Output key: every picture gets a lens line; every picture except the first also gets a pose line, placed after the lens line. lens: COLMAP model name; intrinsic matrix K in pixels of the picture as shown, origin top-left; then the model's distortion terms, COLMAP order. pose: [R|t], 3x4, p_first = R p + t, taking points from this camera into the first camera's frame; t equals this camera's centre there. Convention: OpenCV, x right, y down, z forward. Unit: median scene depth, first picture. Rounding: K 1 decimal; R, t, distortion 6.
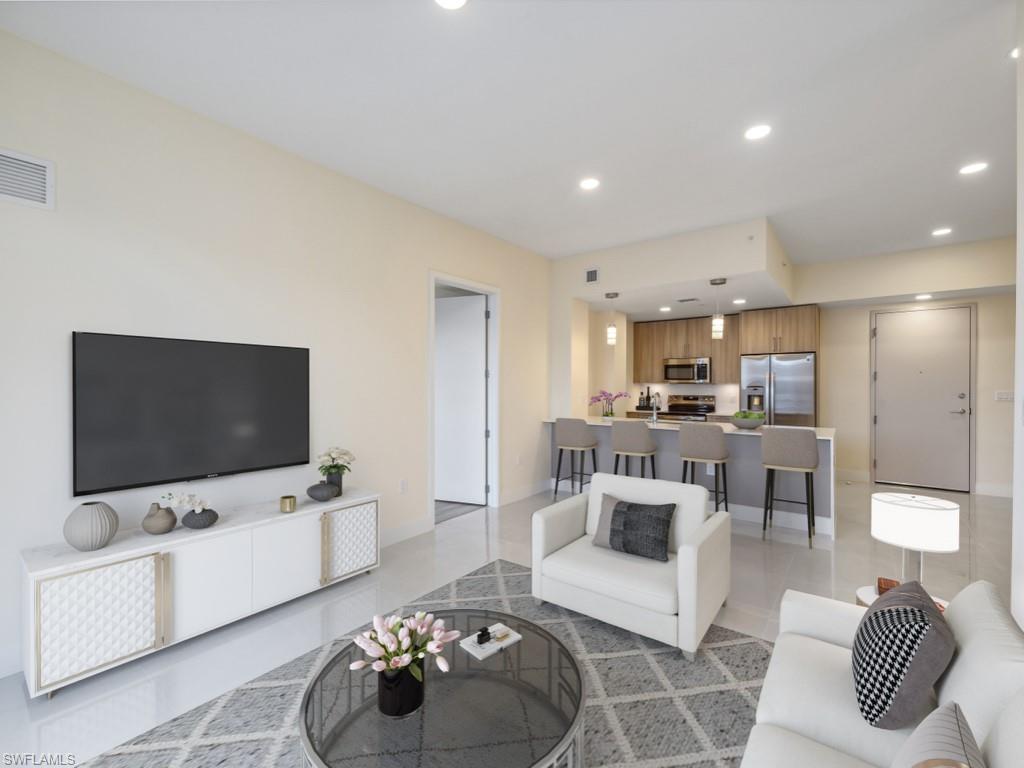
lens RADIAL K [[441.1, 0, 512.7], [0, 441.1, 384.5], [0, 0, 1]] dist [0.002352, -0.000628]
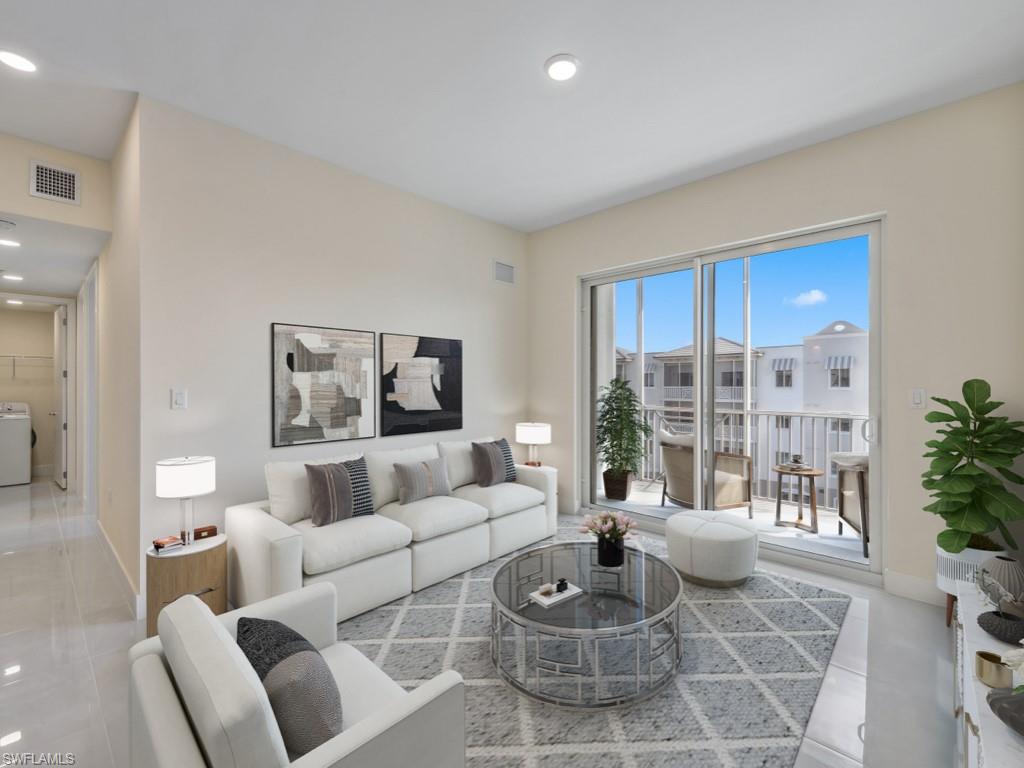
lens RADIAL K [[441.1, 0, 508.9], [0, 441.1, 385.6], [0, 0, 1]] dist [0.002352, -0.000628]
pose [[-0.994745, 0.002316, 0.102362, -0.055412], [0.002609, 0.999993, 0.002725, 0.065585], [-0.102355, 0.002978, -0.994743, 2.303308]]
